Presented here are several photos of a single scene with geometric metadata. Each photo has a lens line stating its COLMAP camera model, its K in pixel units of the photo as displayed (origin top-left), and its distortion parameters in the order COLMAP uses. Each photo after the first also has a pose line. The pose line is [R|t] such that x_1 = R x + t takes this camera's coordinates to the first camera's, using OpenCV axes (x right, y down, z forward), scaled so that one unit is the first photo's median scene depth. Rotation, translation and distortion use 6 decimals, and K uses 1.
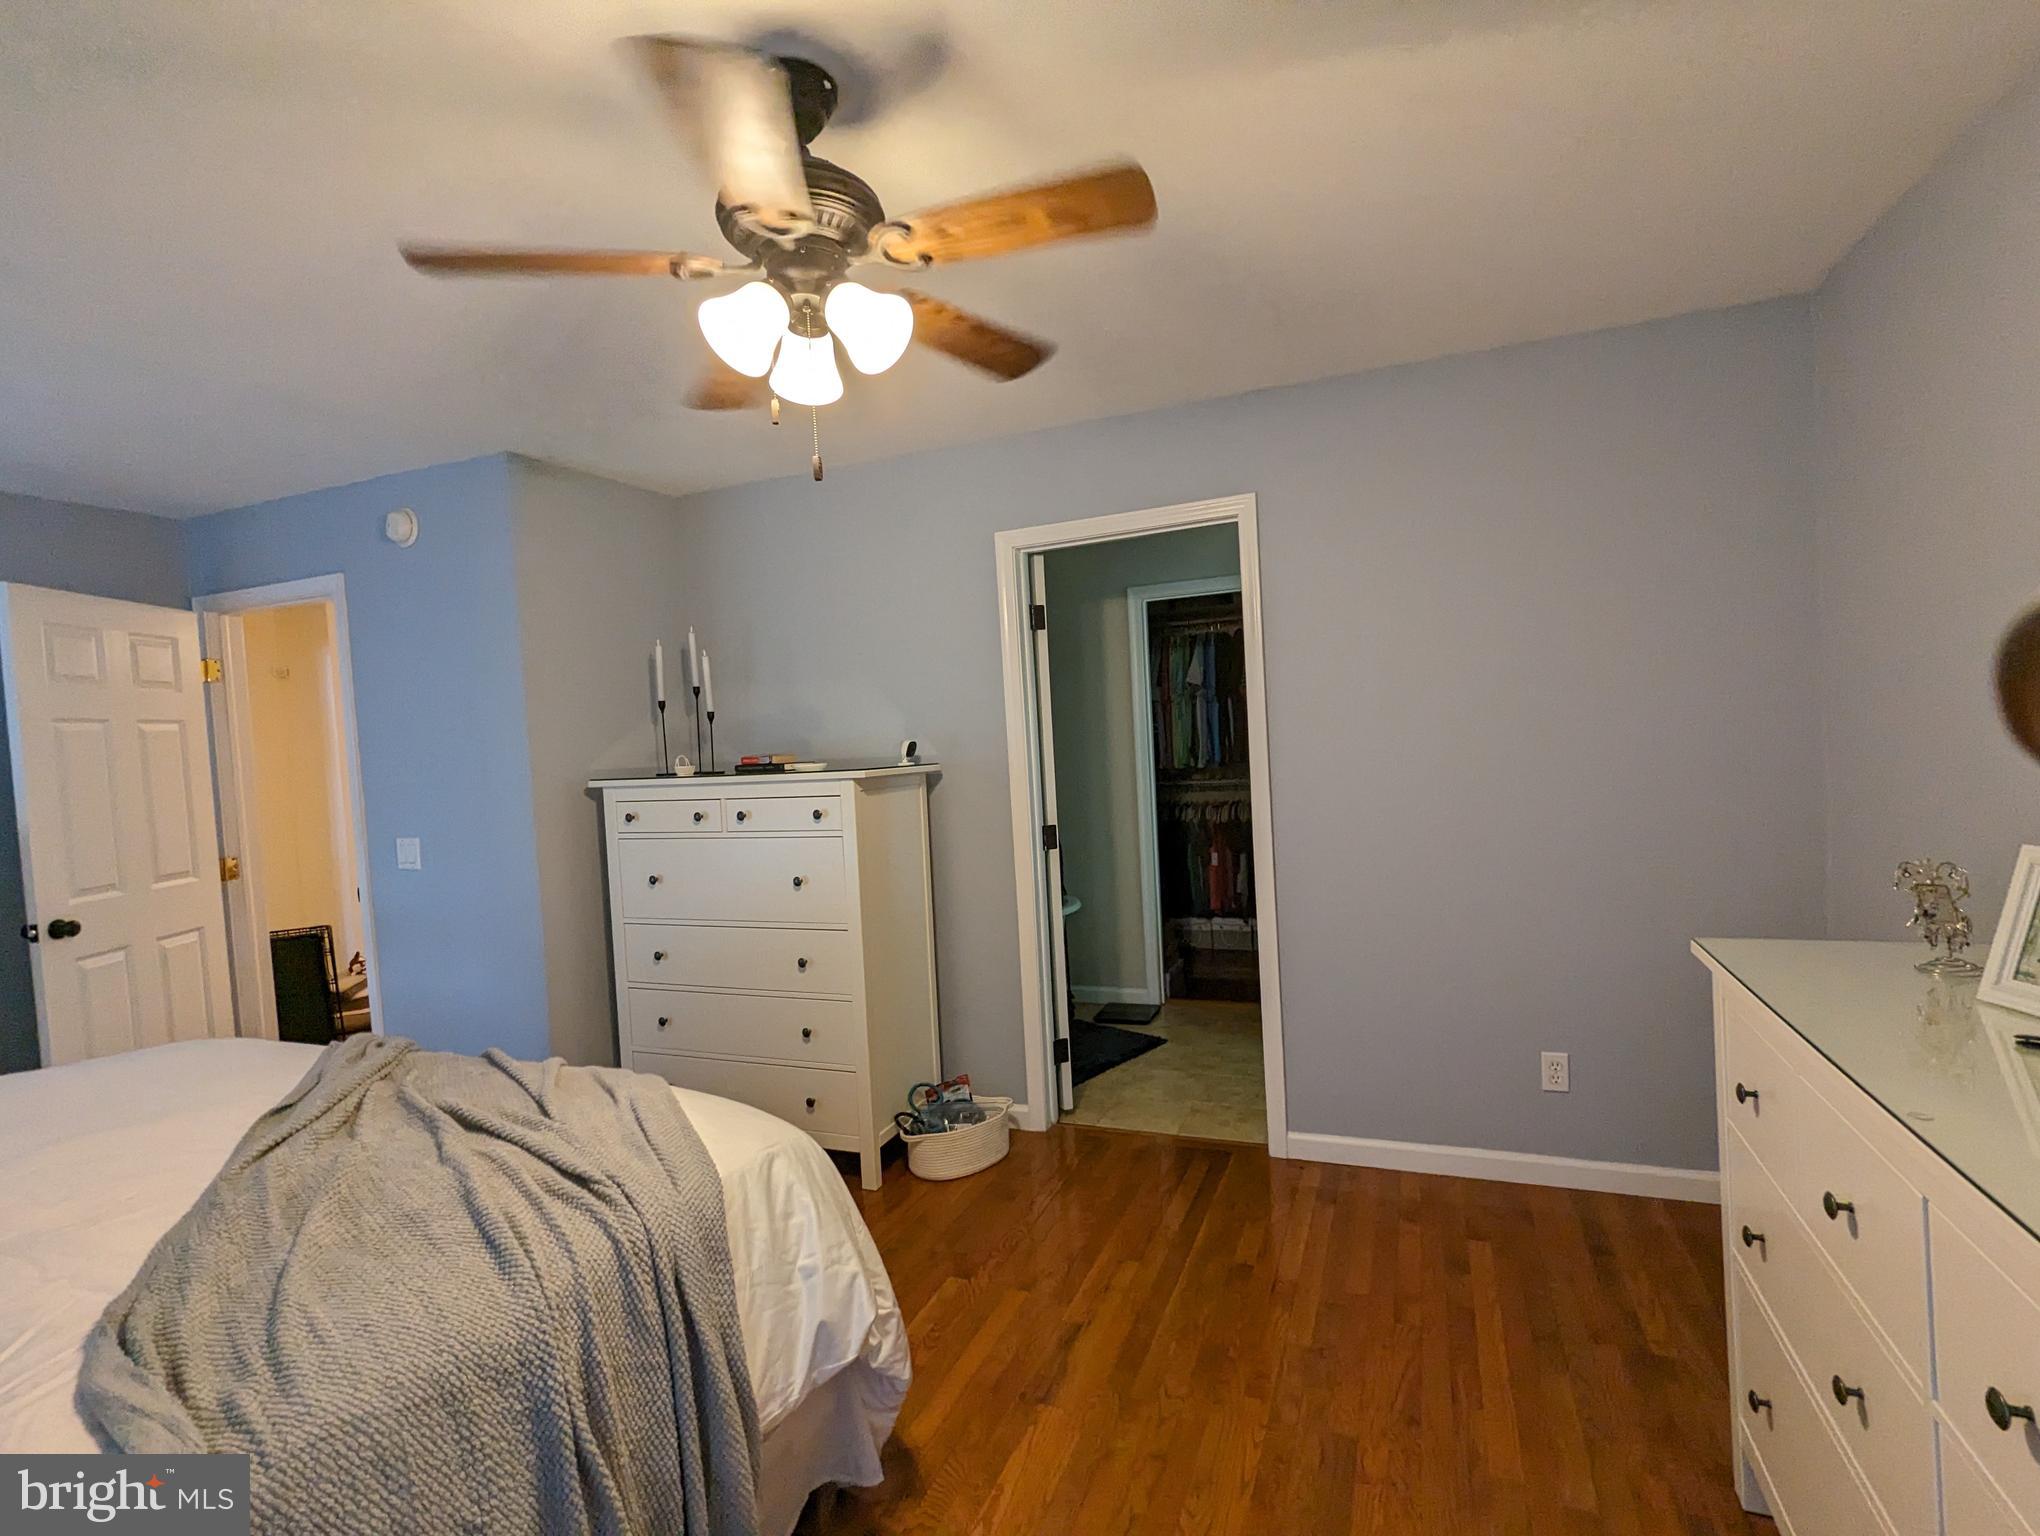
lens RADIAL K [[969.7, 0, 1045.1], [0, 969.7, 768.8], [0, 0, 1]] dist [0.004300, 0.001060]
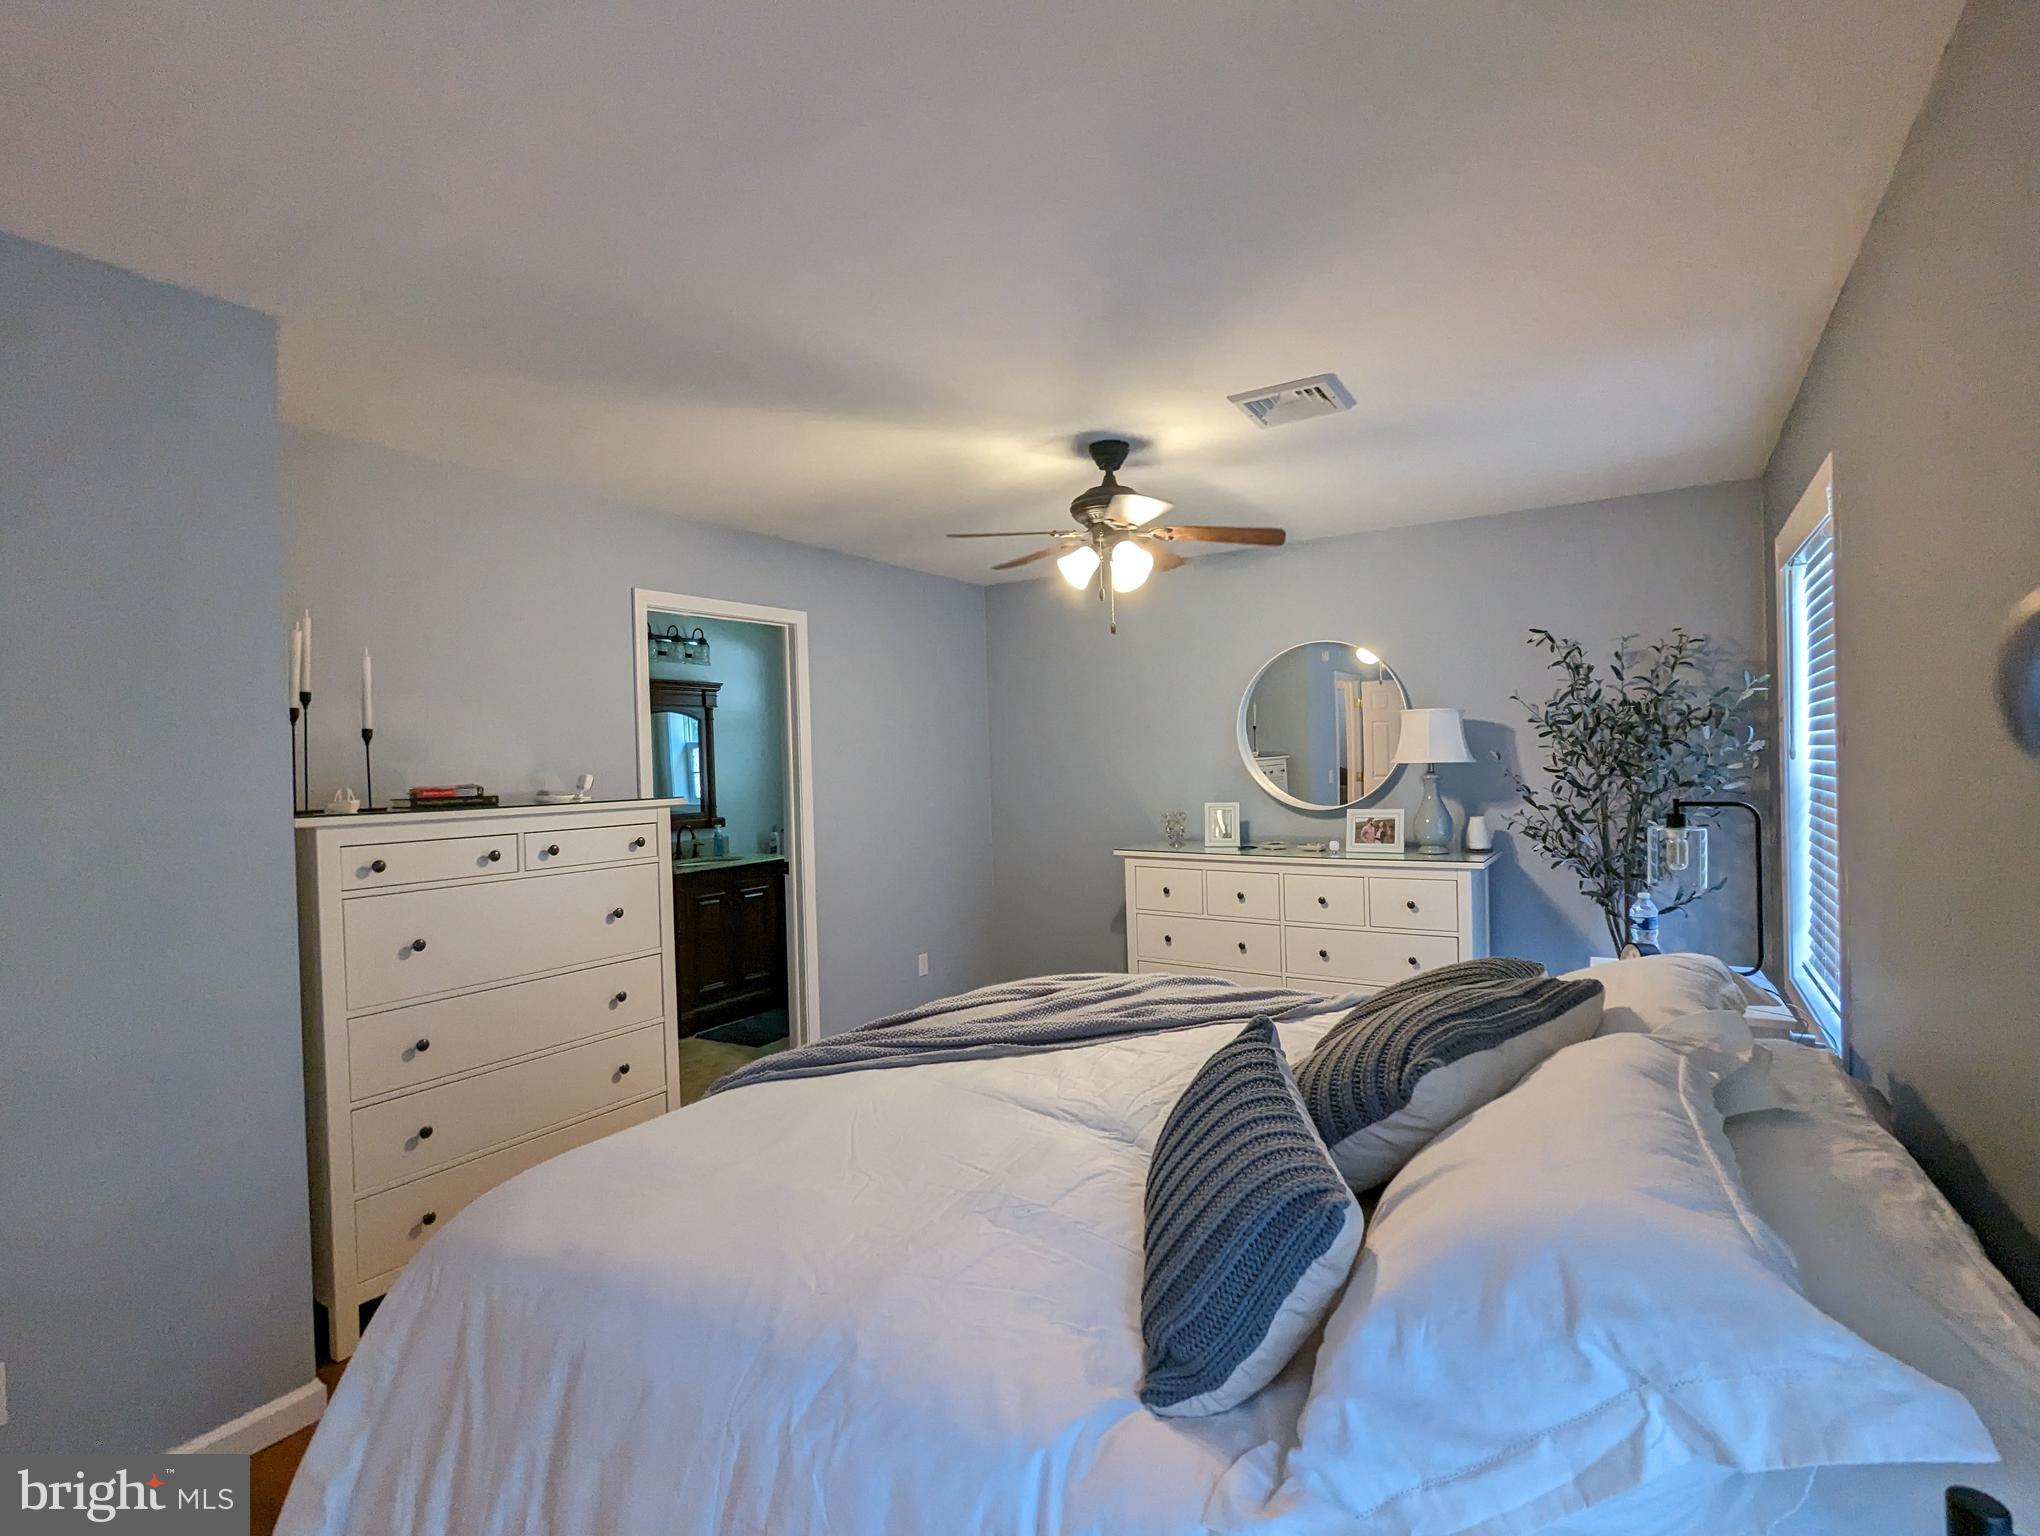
lens RADIAL K [[943.8, 0, 1020.0], [0, 943.8, 768.0], [0, 0, 1]] dist [0.000913, 0.000120]
pose [[0.202842, 0.039902, 0.978398, -1.082038], [0.055373, 0.997103, -0.052144, 0.042239], [-0.977645, 0.064754, 0.200045, 0.406786]]
